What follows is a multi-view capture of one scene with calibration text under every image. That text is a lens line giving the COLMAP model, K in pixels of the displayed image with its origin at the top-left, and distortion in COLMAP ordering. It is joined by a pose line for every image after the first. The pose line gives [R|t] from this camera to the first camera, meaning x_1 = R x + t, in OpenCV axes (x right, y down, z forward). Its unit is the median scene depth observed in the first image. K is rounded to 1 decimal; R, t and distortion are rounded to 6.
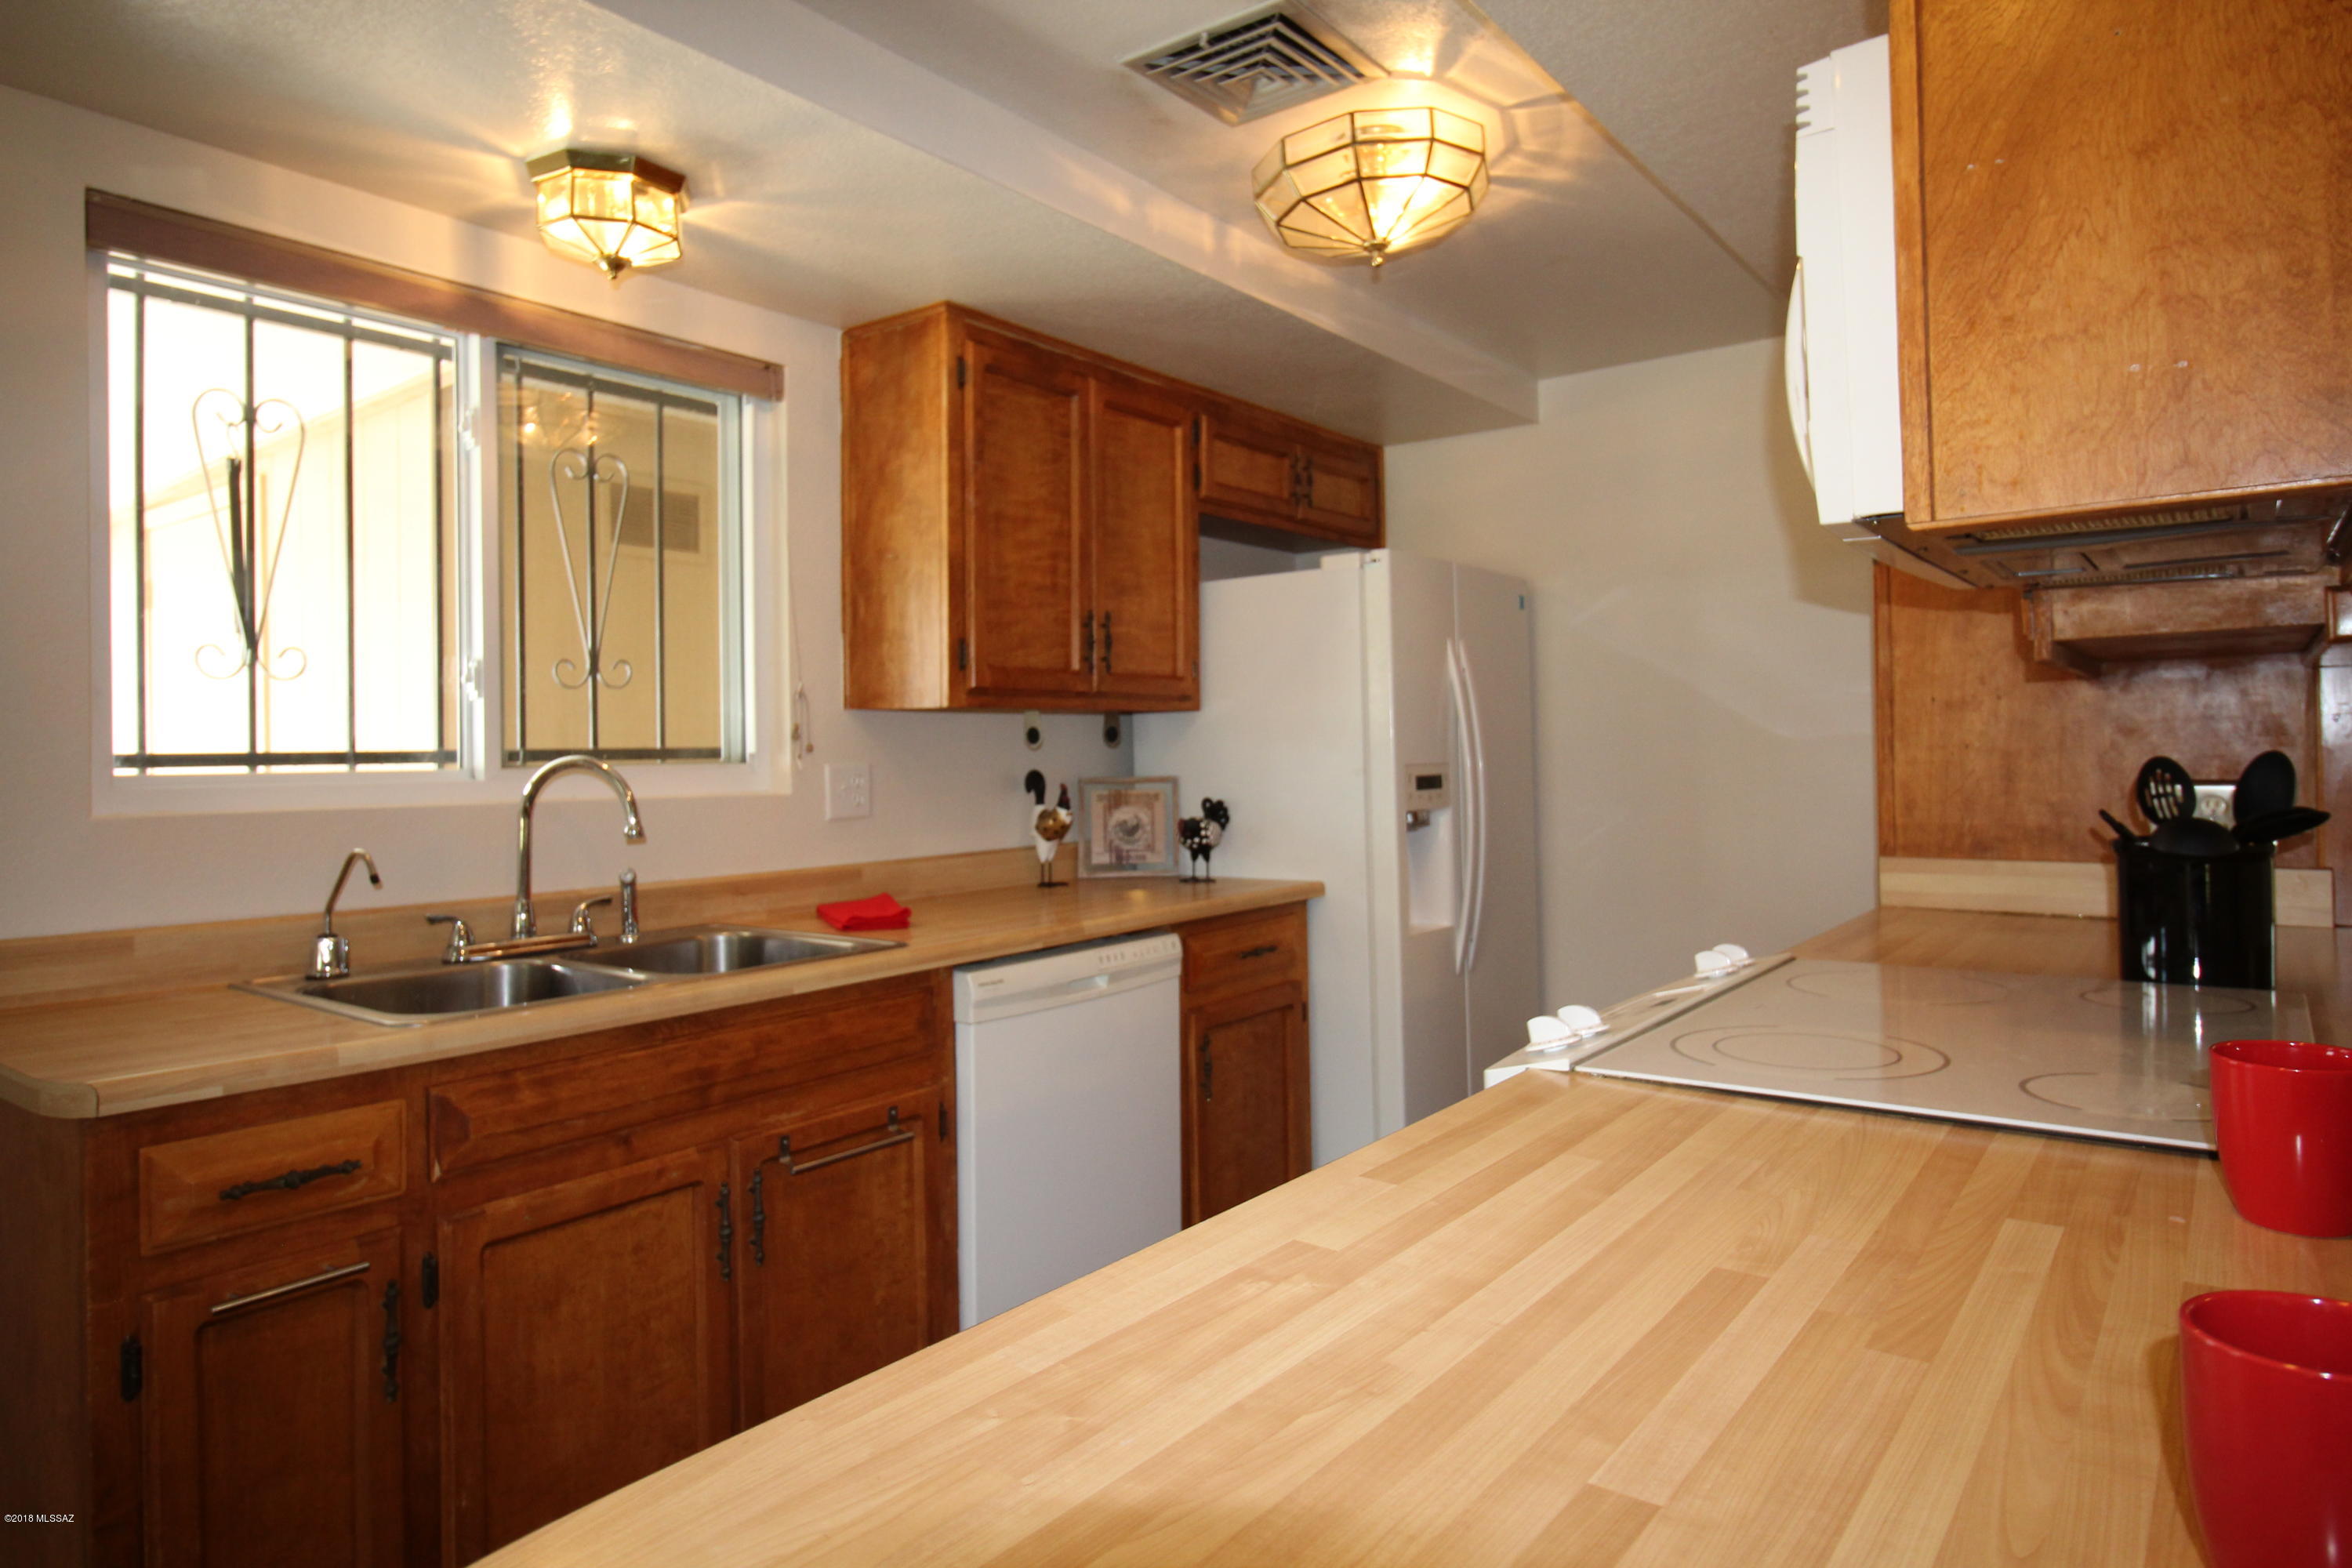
lens RADIAL K [[1400.7, 0, 1175.4], [0, 1400.7, 748.7], [0, 0, 1]] dist [0.008913, -0.012860]
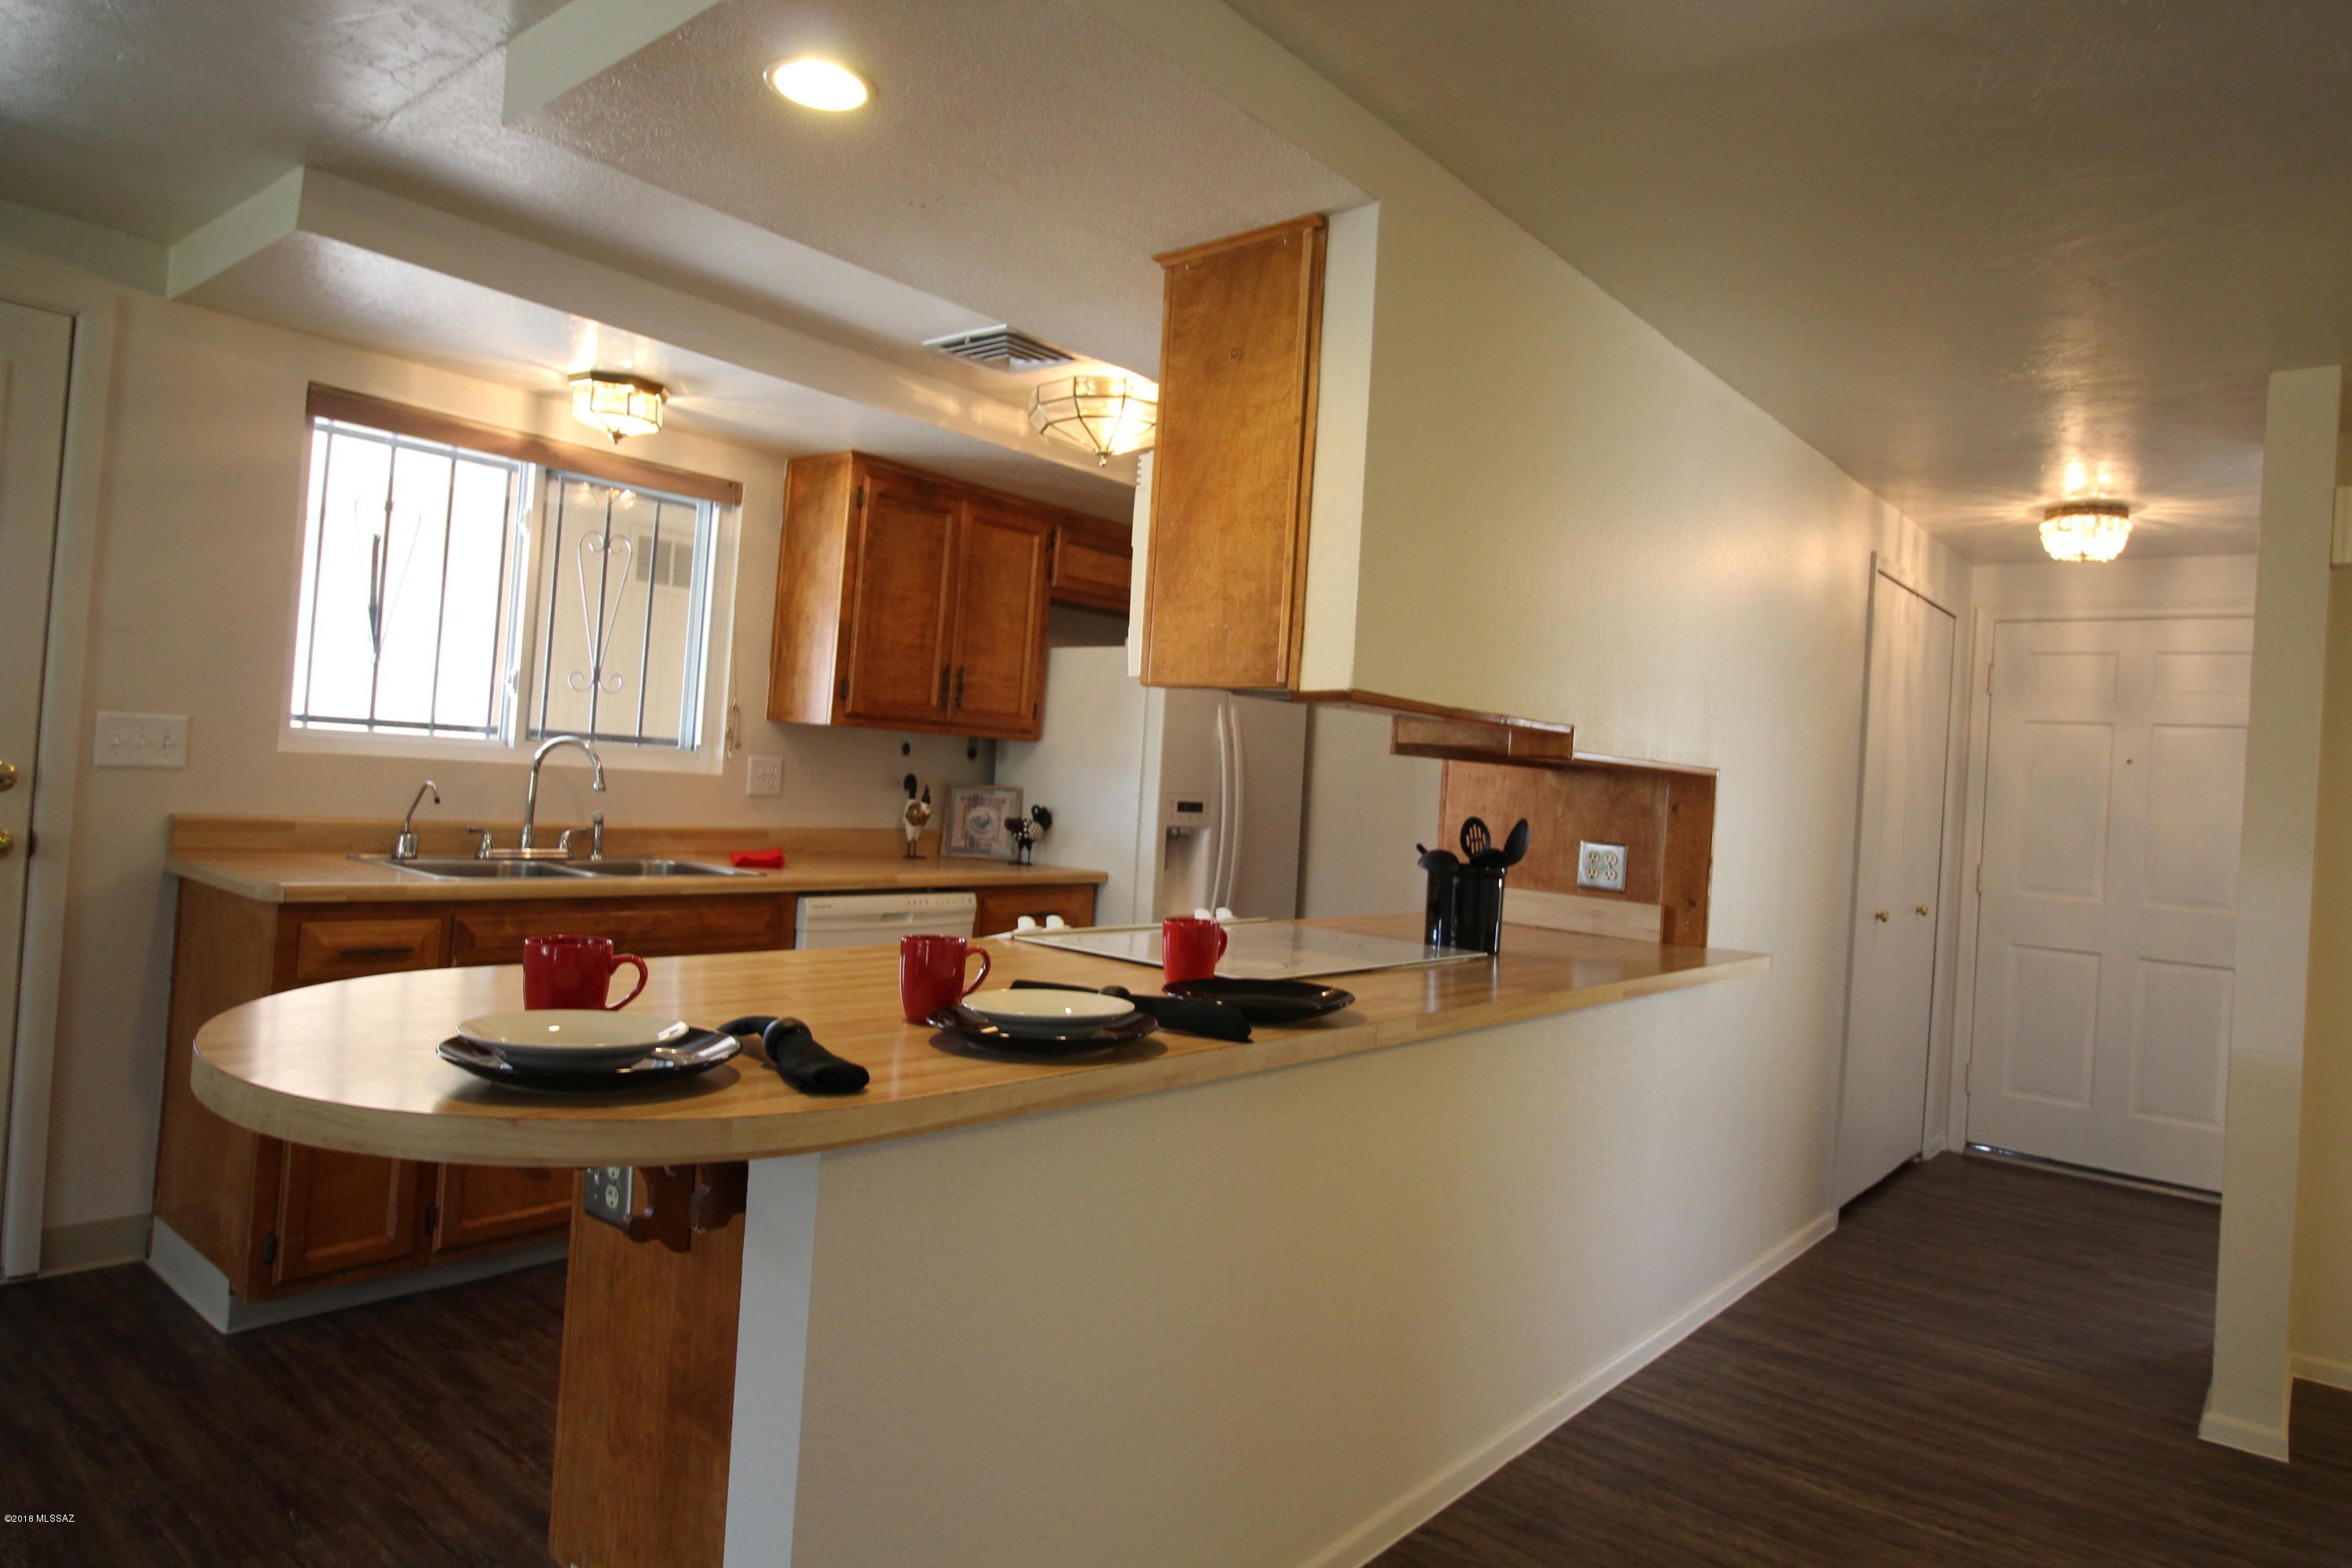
lens RADIAL K [[1400.7, 0, 1175.4], [0, 1400.7, 748.7], [0, 0, 1]] dist [0.008913, -0.012860]
pose [[0.995408, 0.083441, -0.046903, 0.259986], [-0.084277, 0.996312, -0.016122, -0.010984], [0.045385, 0.020001, 0.998769, -0.433600]]
